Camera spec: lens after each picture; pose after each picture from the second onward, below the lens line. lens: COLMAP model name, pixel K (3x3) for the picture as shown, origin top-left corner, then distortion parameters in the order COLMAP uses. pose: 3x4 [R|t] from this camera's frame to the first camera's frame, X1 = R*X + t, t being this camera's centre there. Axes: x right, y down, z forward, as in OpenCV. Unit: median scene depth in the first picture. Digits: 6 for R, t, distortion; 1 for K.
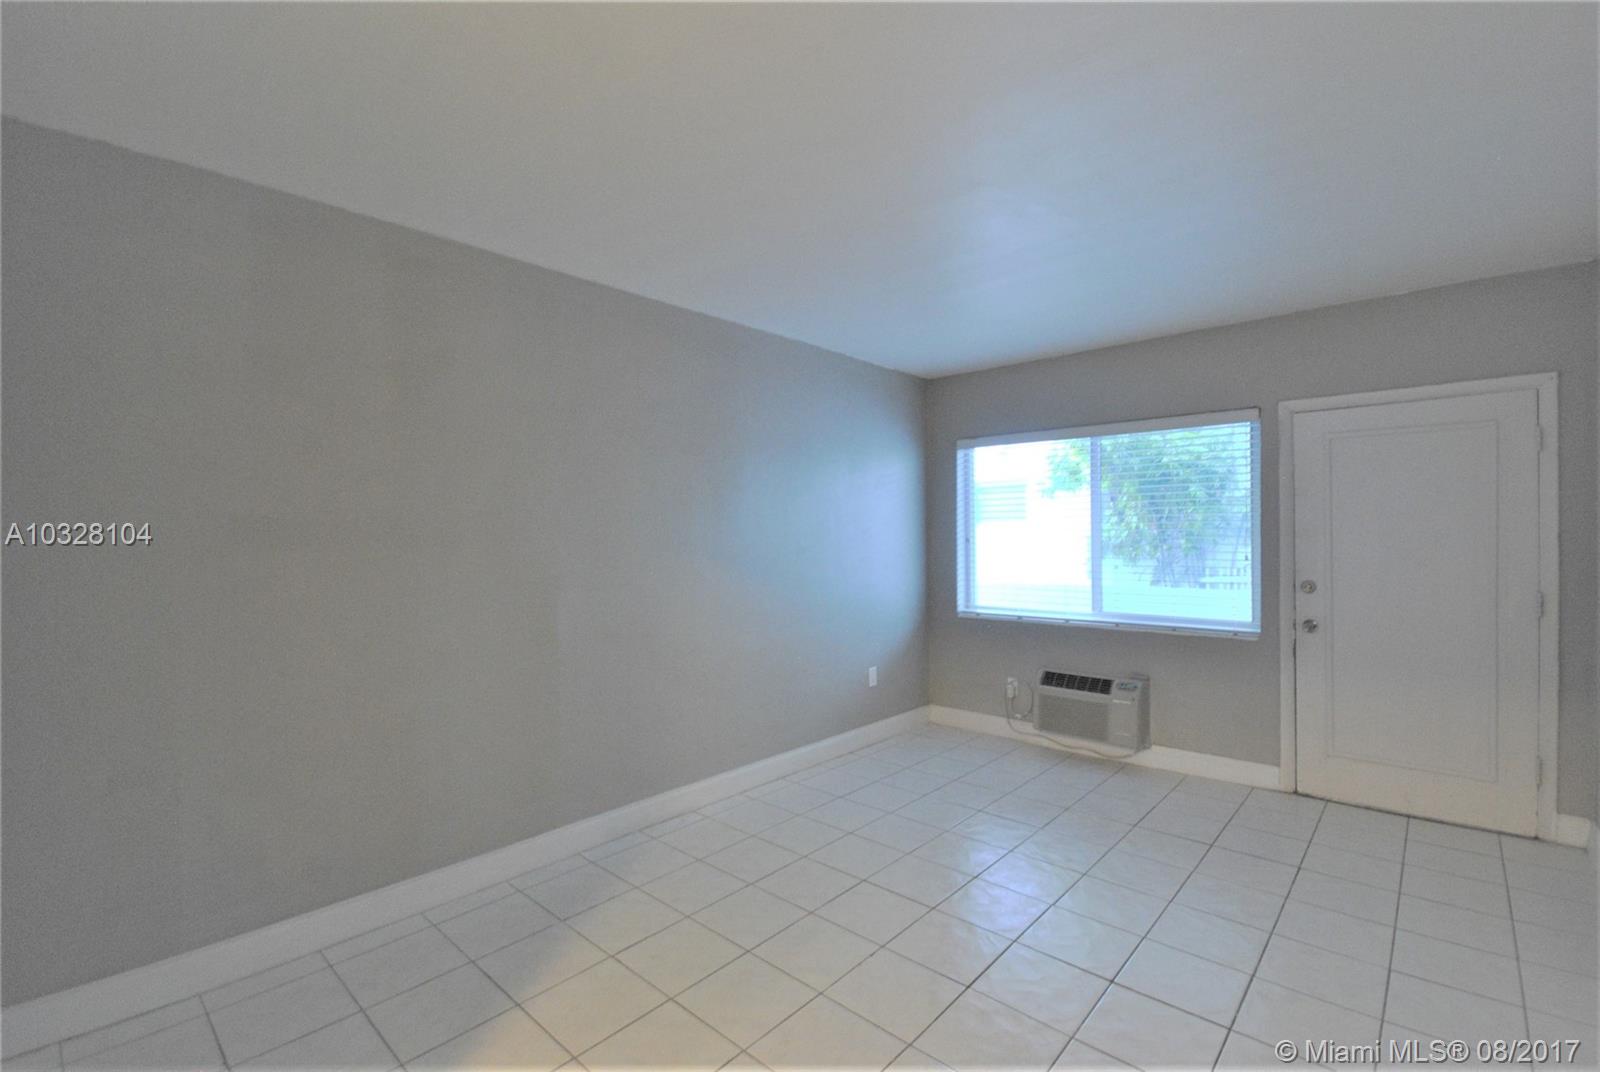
lens RADIAL K [[703.4, 0, 800.0], [0, 703.4, 536.0], [0, 0, 1]] dist [0.000249, -0.000169]
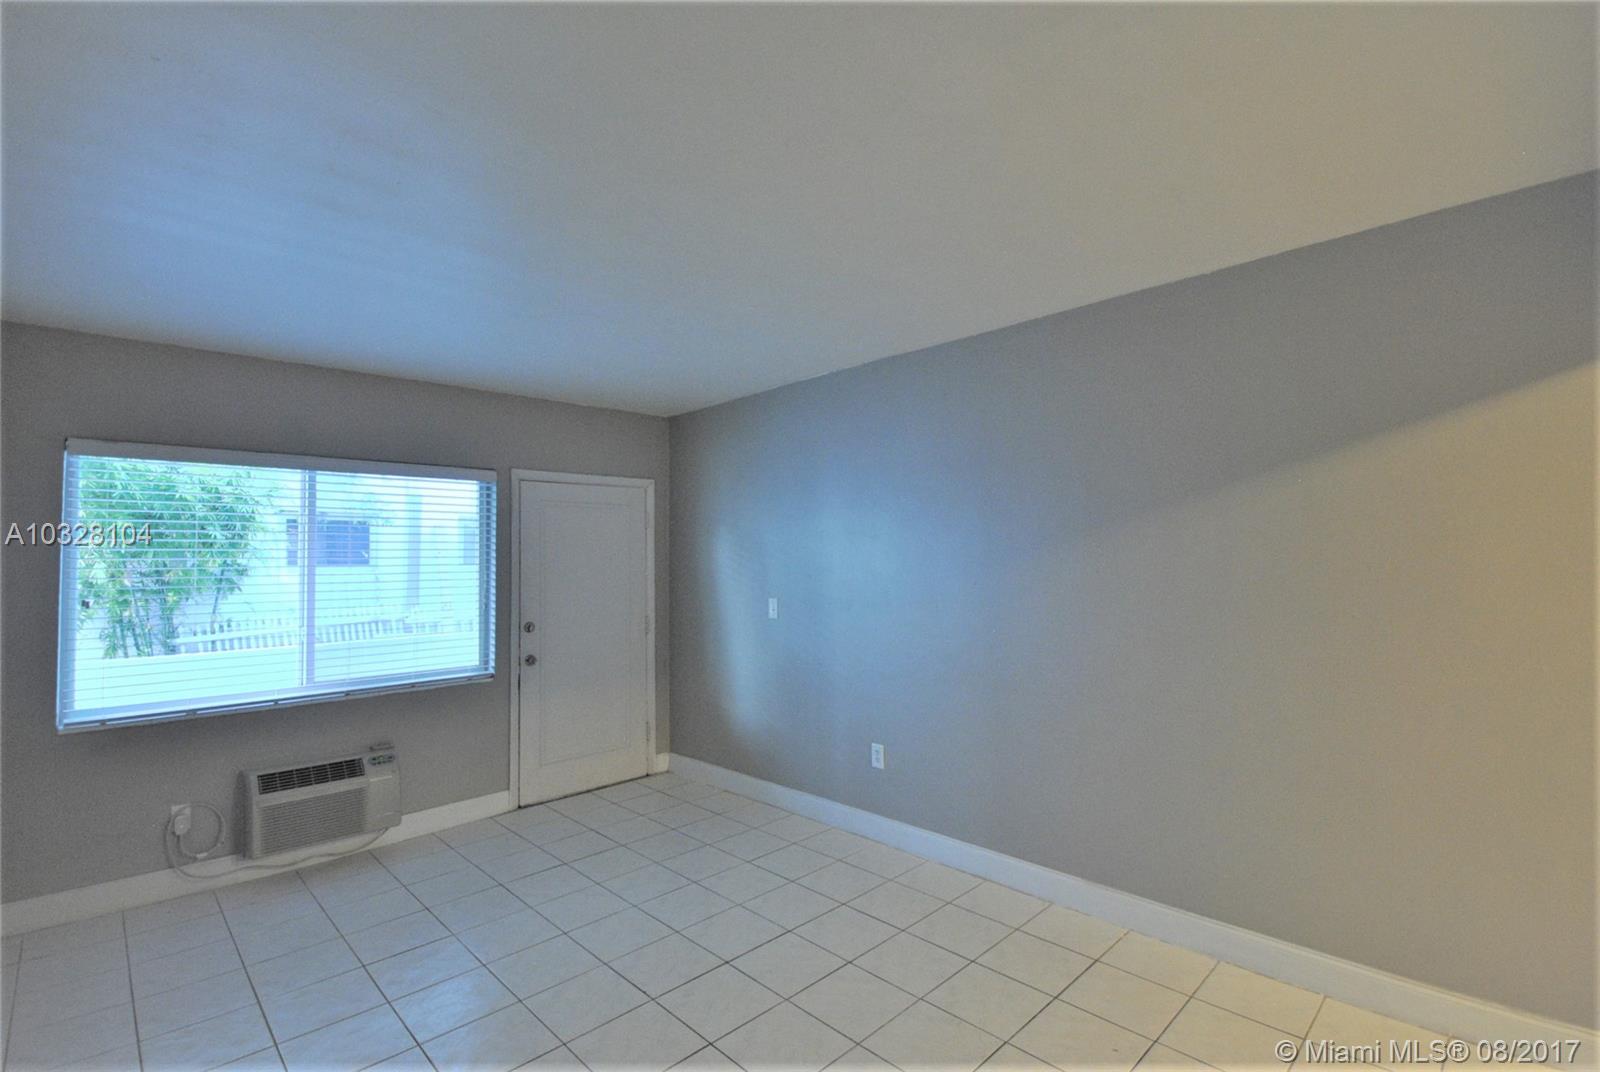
lens RADIAL K [[740.5, 0, 793.4], [0, 740.5, 546.8], [0, 0, 1]] dist [-0.000405, -0.000338]
pose [[0.061540, 0.027676, 0.997721, -0.420522], [0.017709, 0.999428, -0.028816, -0.017054], [-0.997947, 0.019442, 0.061015, 0.402229]]
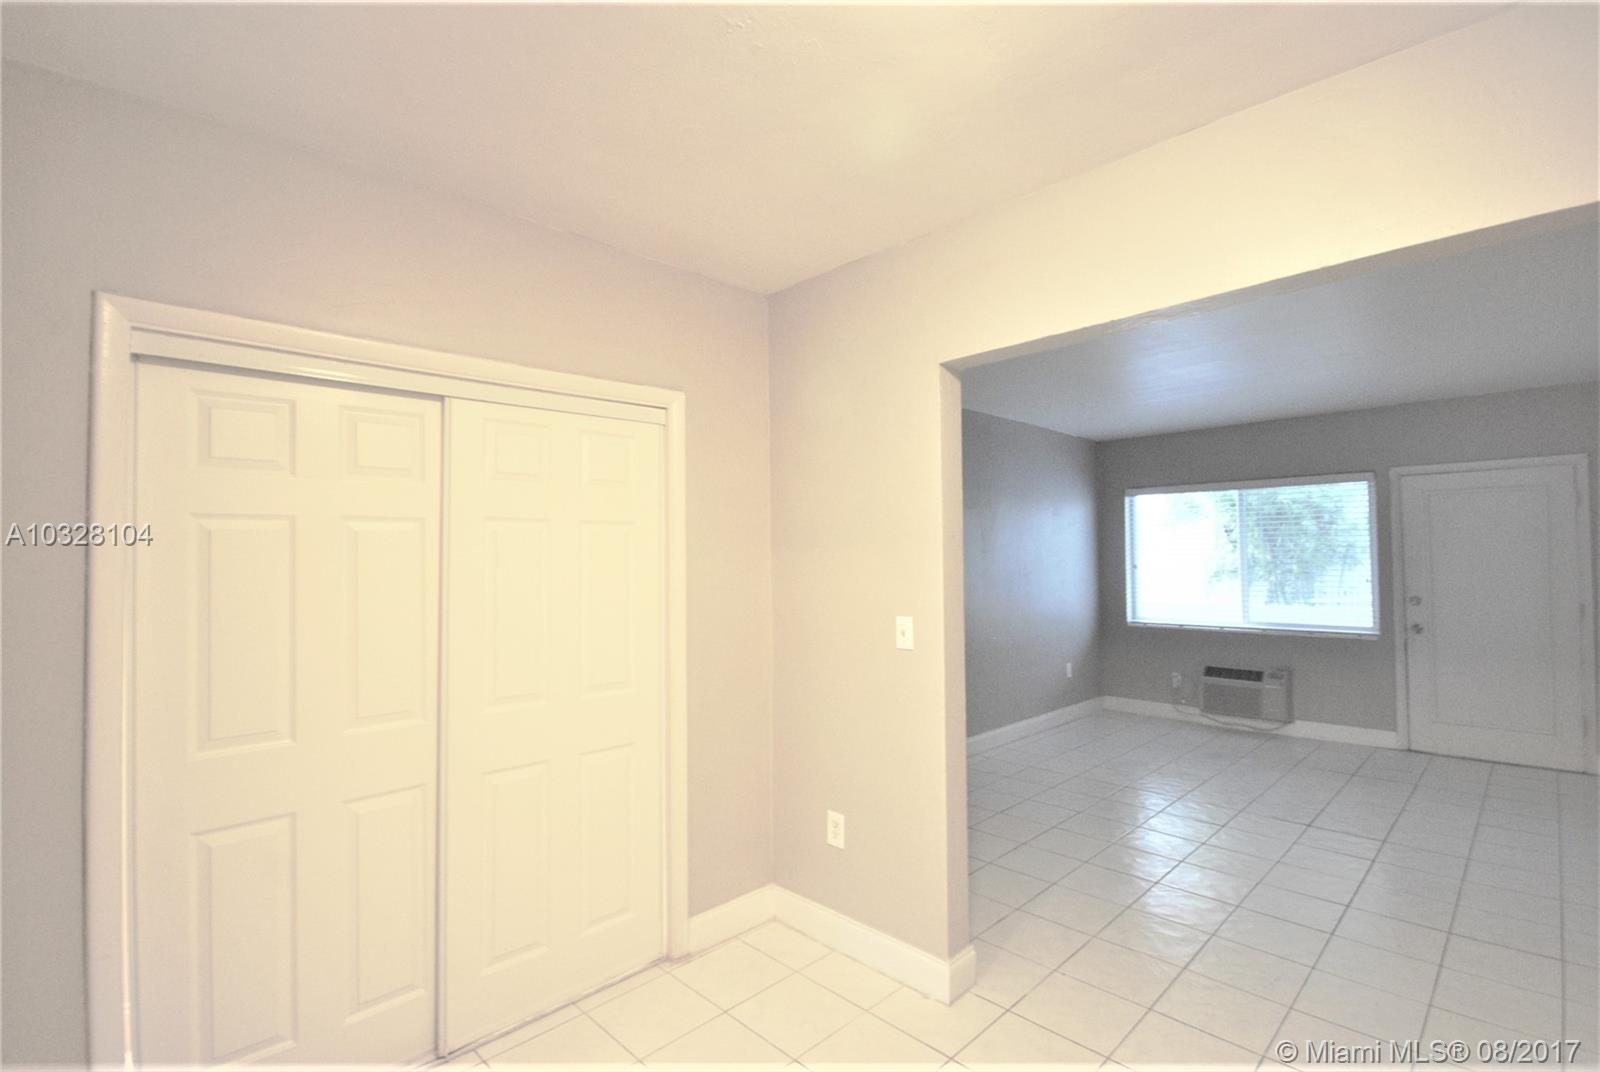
lens RADIAL K [[730.0, 0, 800.0], [0, 730.0, 536.0], [0, 0, 1]] dist [-0.004071, -0.001191]
pose [[0.998141, -0.003257, -0.060865, -0.342702], [0.001338, 0.999502, -0.031543, -0.010065], [0.060937, 0.031403, 0.997648, -0.435288]]
